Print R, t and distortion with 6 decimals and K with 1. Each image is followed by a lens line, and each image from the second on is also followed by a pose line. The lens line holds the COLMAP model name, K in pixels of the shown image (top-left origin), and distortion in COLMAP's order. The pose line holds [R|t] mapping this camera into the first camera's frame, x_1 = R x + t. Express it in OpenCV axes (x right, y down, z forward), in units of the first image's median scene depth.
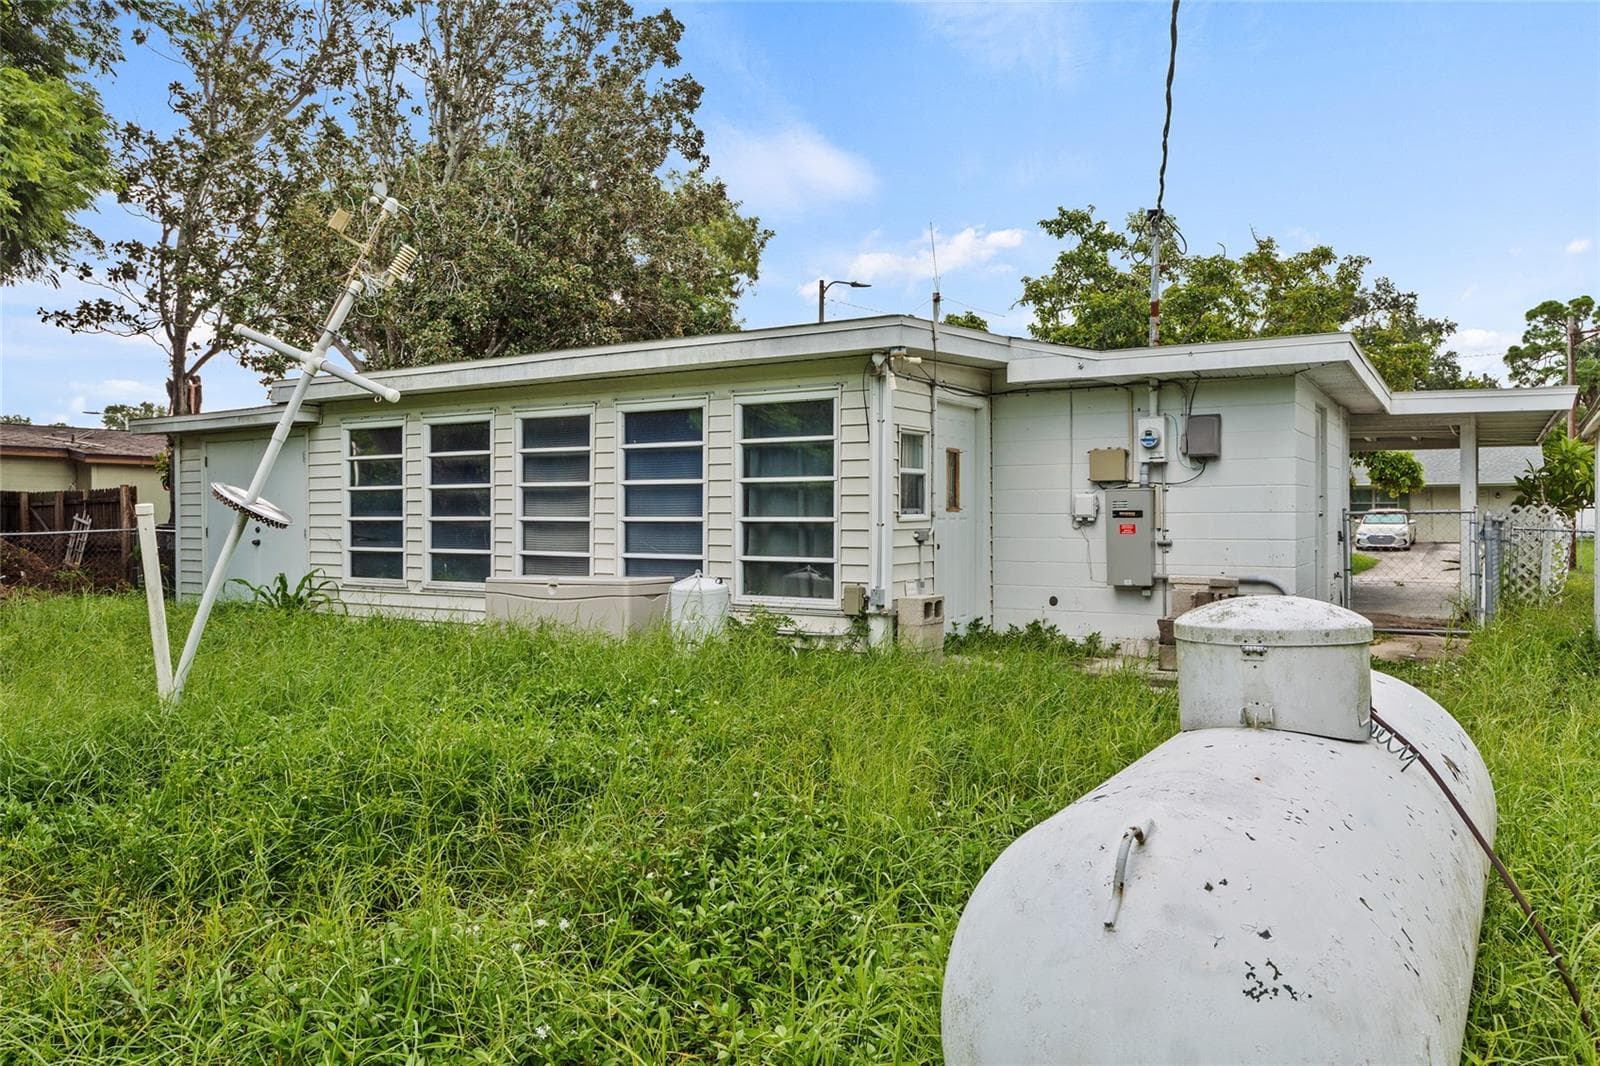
lens RADIAL K [[1081.1, 0, 813.0], [0, 1081.1, 530.0], [0, 0, 1]] dist [-0.002584, 0.000094]
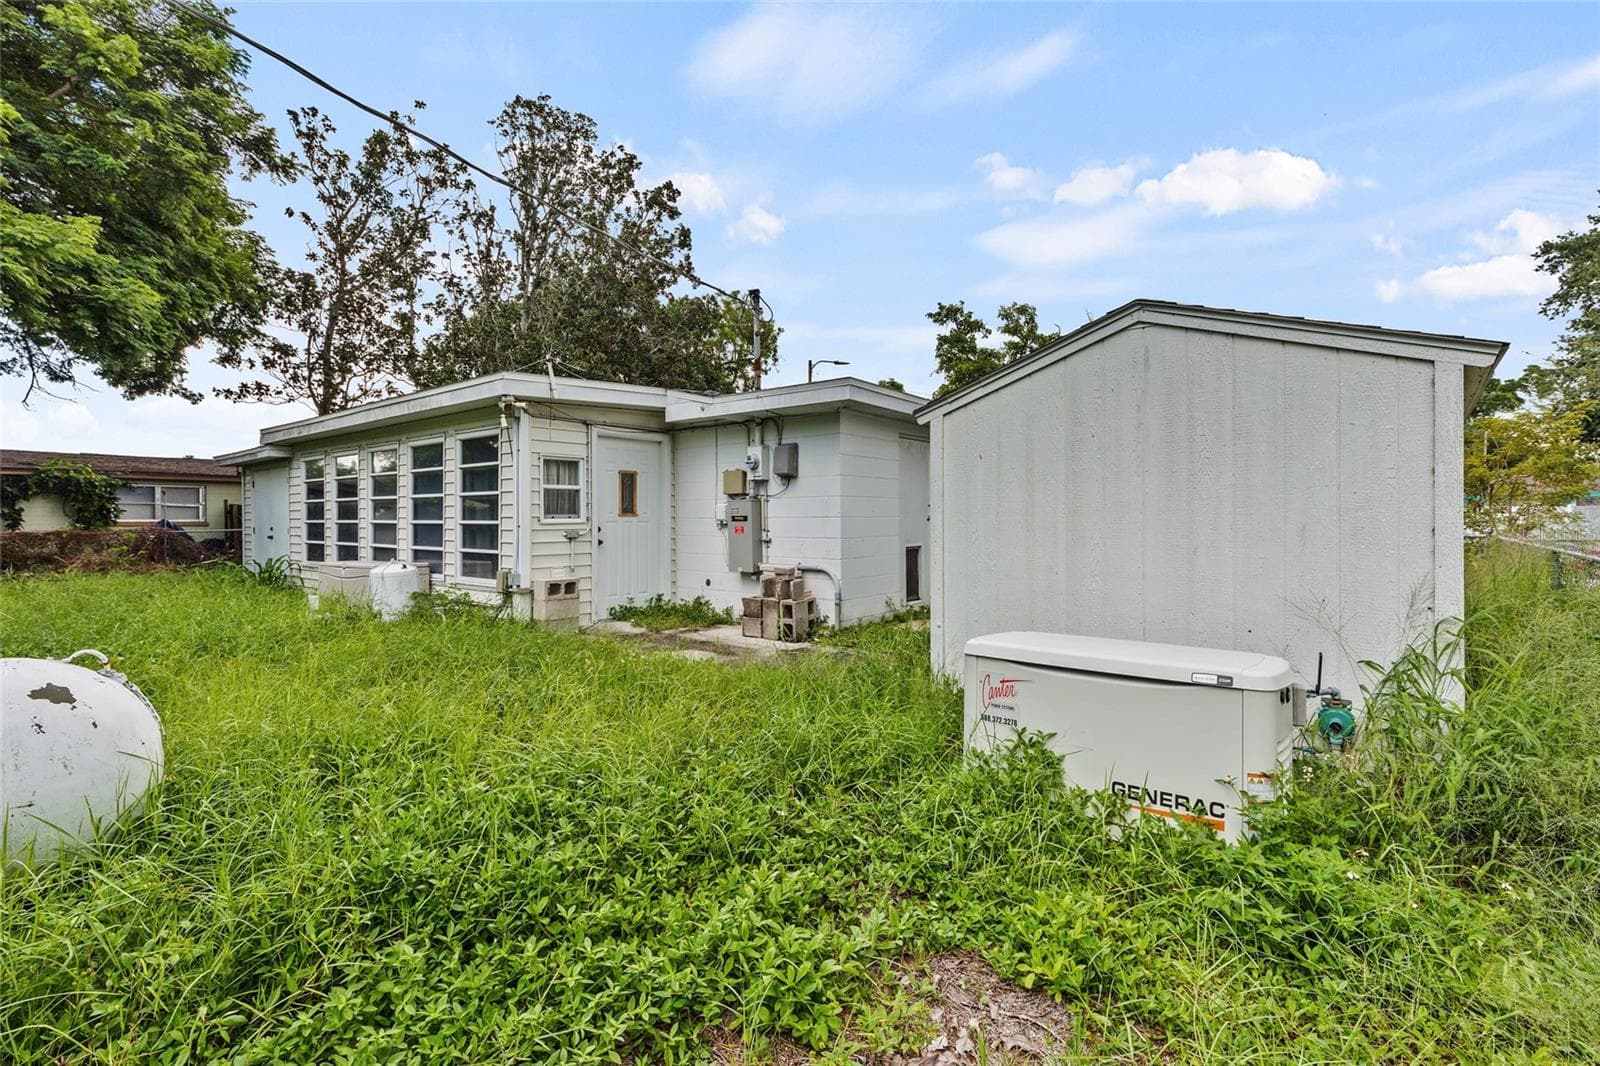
lens RADIAL K [[711.6, 0, 806.0], [0, 711.6, 520.4], [0, 0, 1]] dist [0.005459, -0.000037]
pose [[0.992093, 0.000167, -0.125505, 0.429598], [-0.001621, 0.999933, -0.011485, -0.002208], [0.125495, 0.011598, 0.992026, 0.121609]]
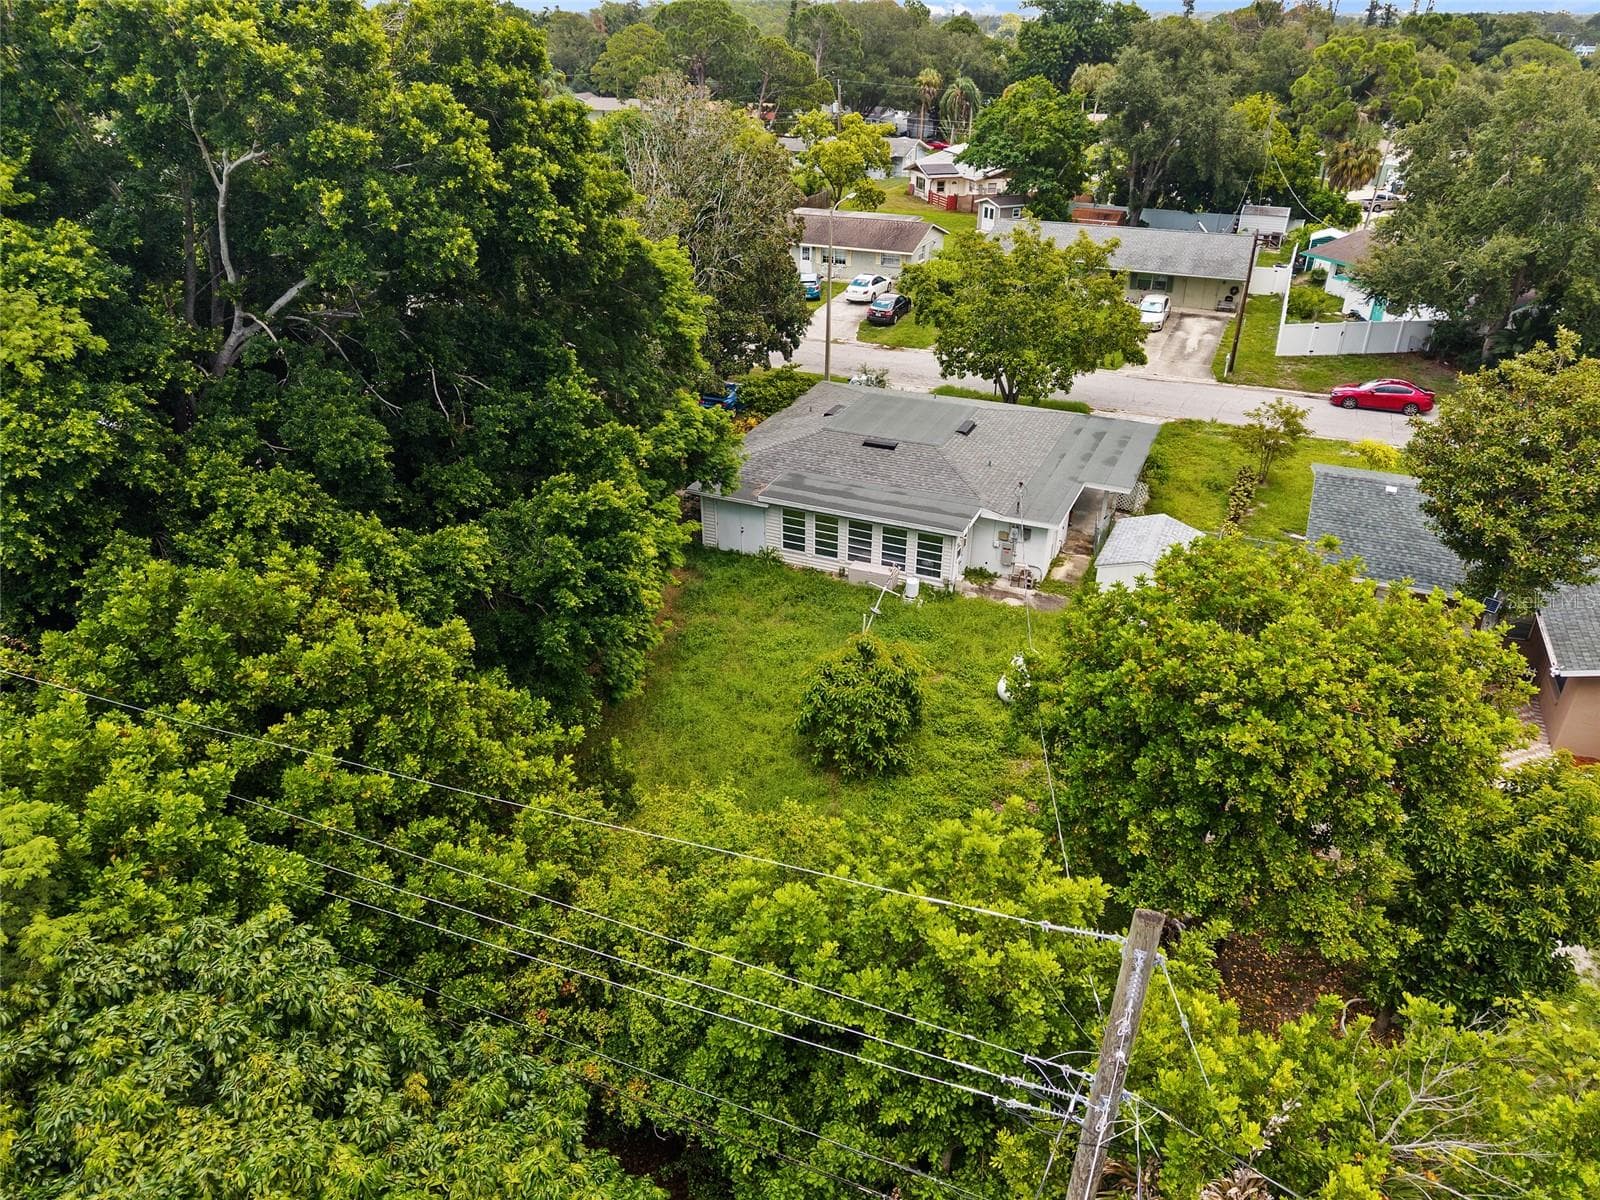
lens RADIAL K [[1074.6, 0, 792.1], [0, 1074.6, 599.4], [0, 0, 1]] dist [0.038732, -0.026102]
pose [[0.992909, -0.053092, 0.106365, -0.871017], [-0.001672, 0.888405, 0.459057, -1.553613], [-0.118867, -0.455980, 0.882016, -2.354365]]
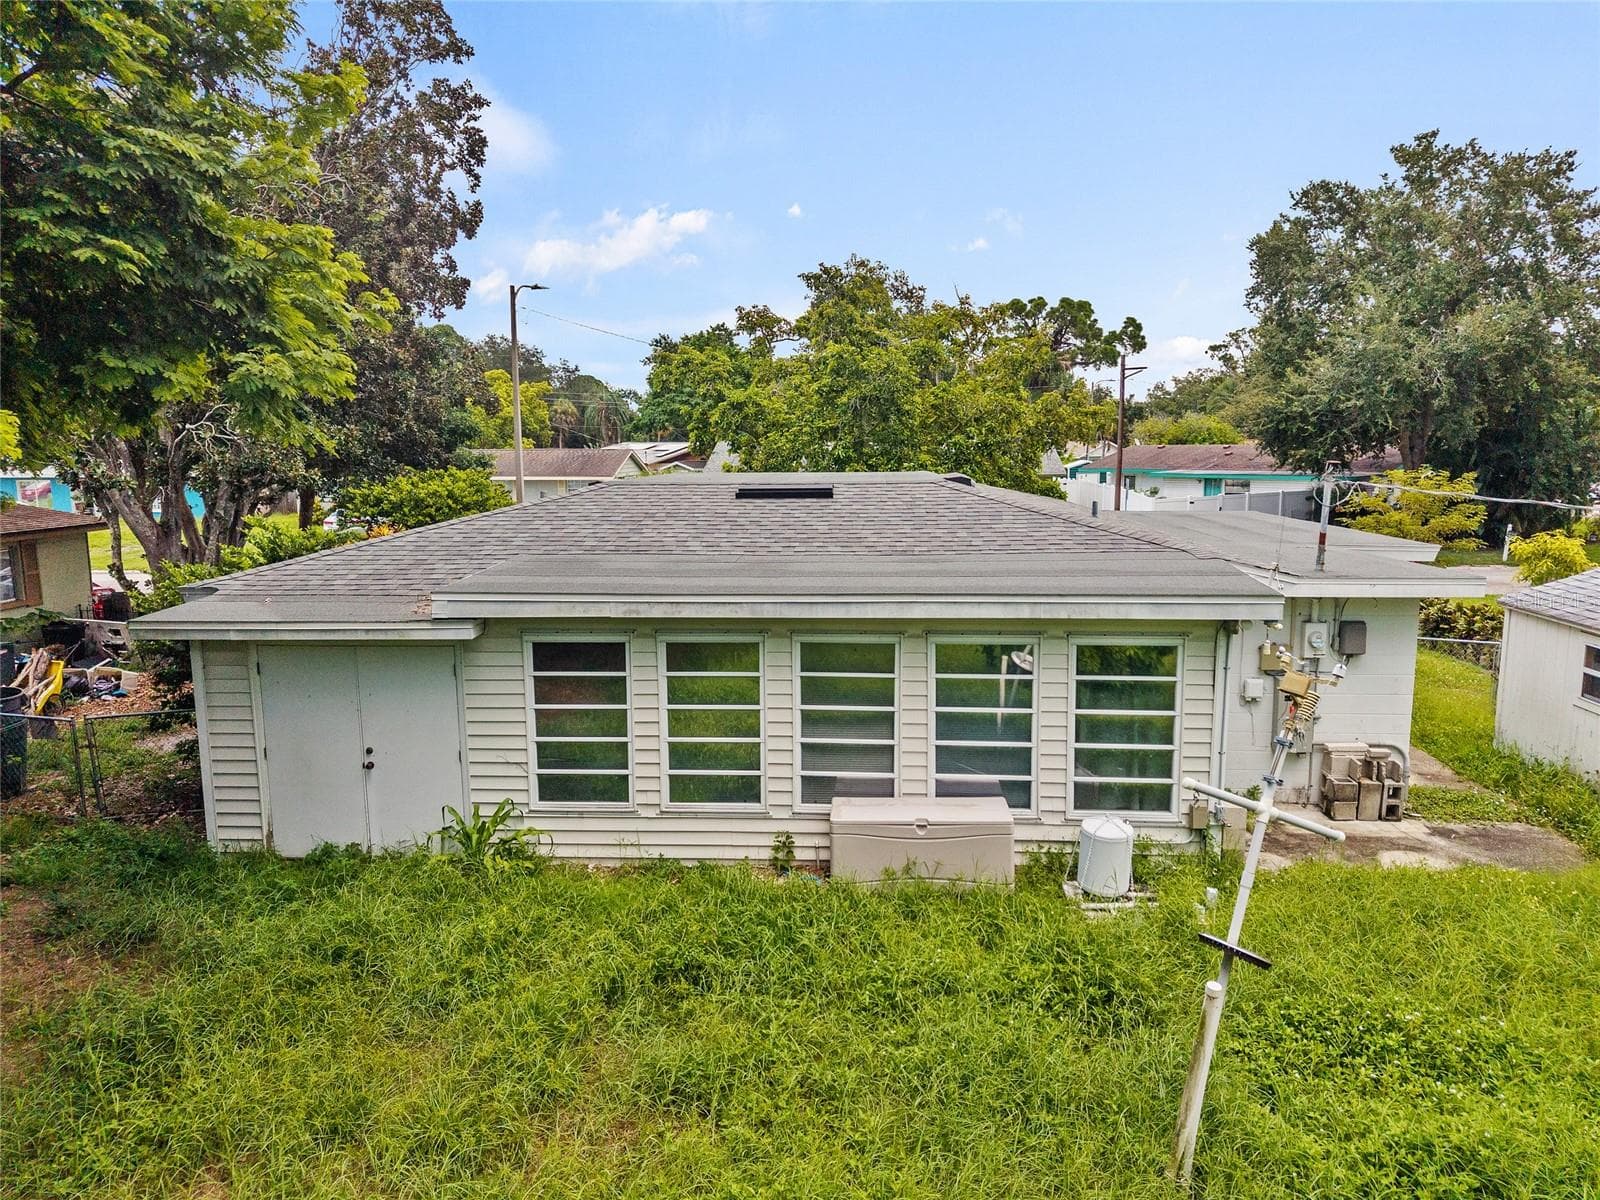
lens RADIAL K [[1074.6, 0, 796.4], [0, 1074.6, 602.0], [0, 0, 1]] dist [0.038732, -0.026102]
pose [[0.891201, -0.070275, 0.448131, -0.711062], [0.014066, 0.991733, 0.127549, -0.266157], [-0.453390, -0.107368, 0.884822, 0.132029]]
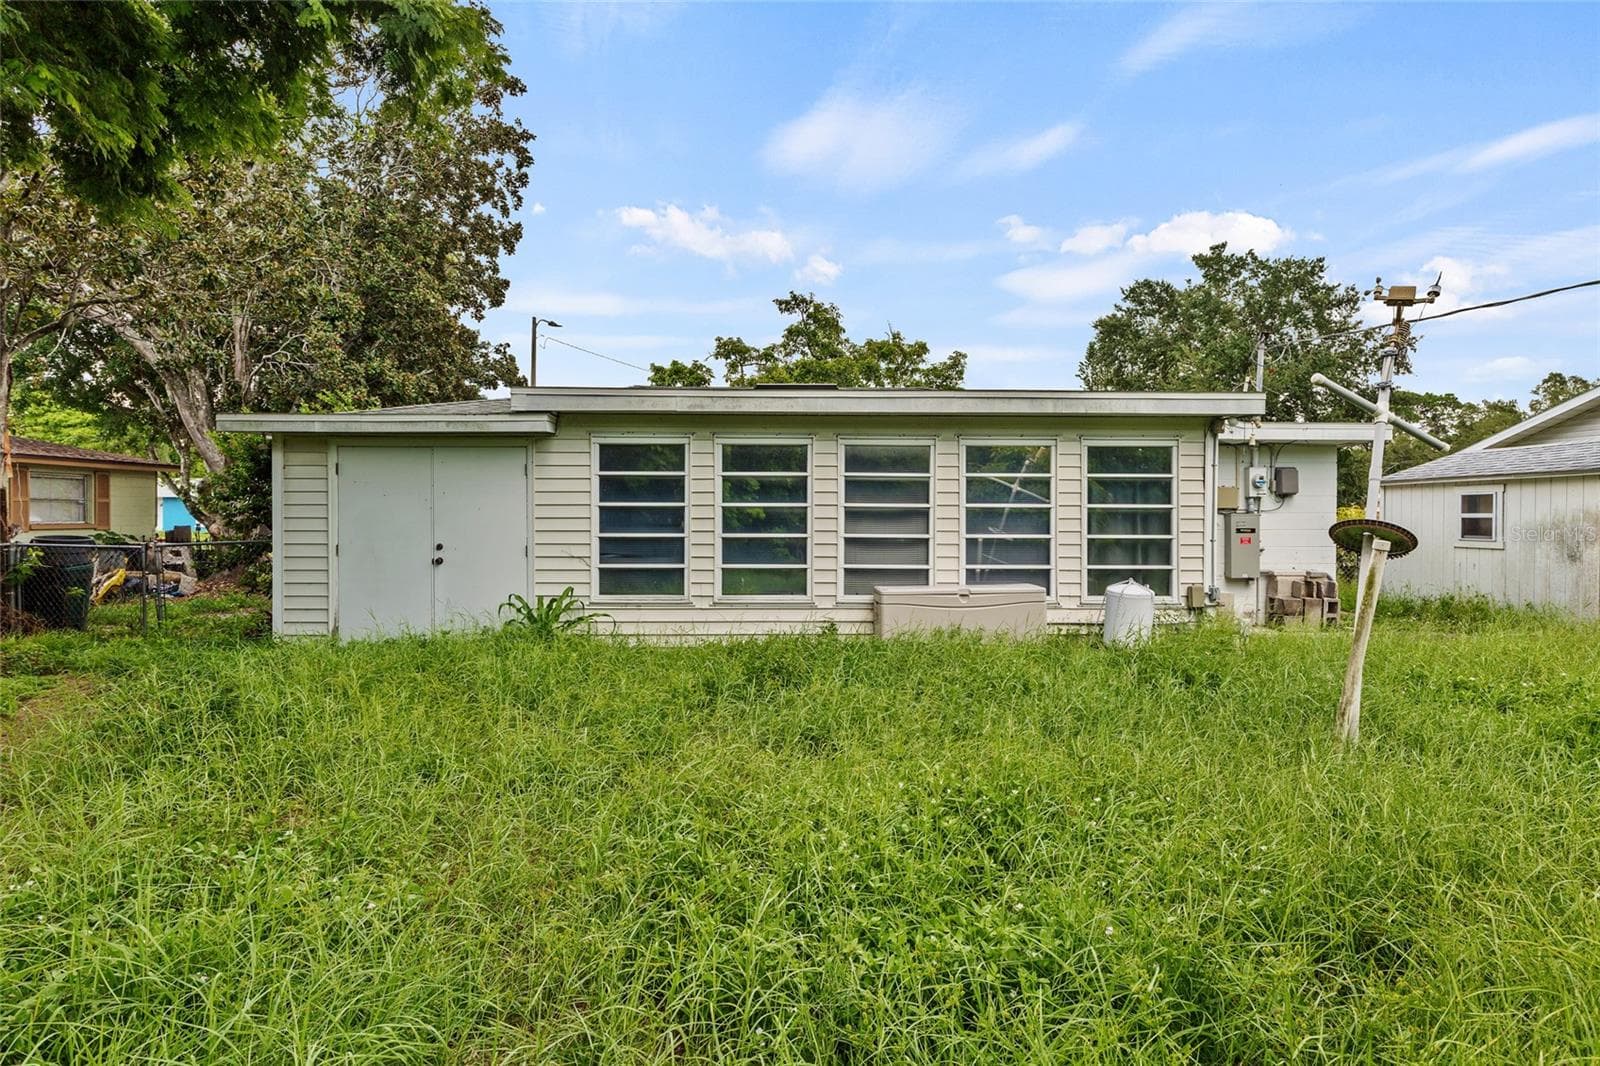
lens RADIAL K [[844.5, 0, 805.5], [0, 844.5, 524.5], [0, 0, 1]] dist [0.006079, 0.004532]
pose [[0.848420, -0.000004, 0.529323, -0.760812], [0.003382, 0.999980, -0.005414, -0.017313], [-0.529312, 0.006384, 0.848403, 0.286497]]
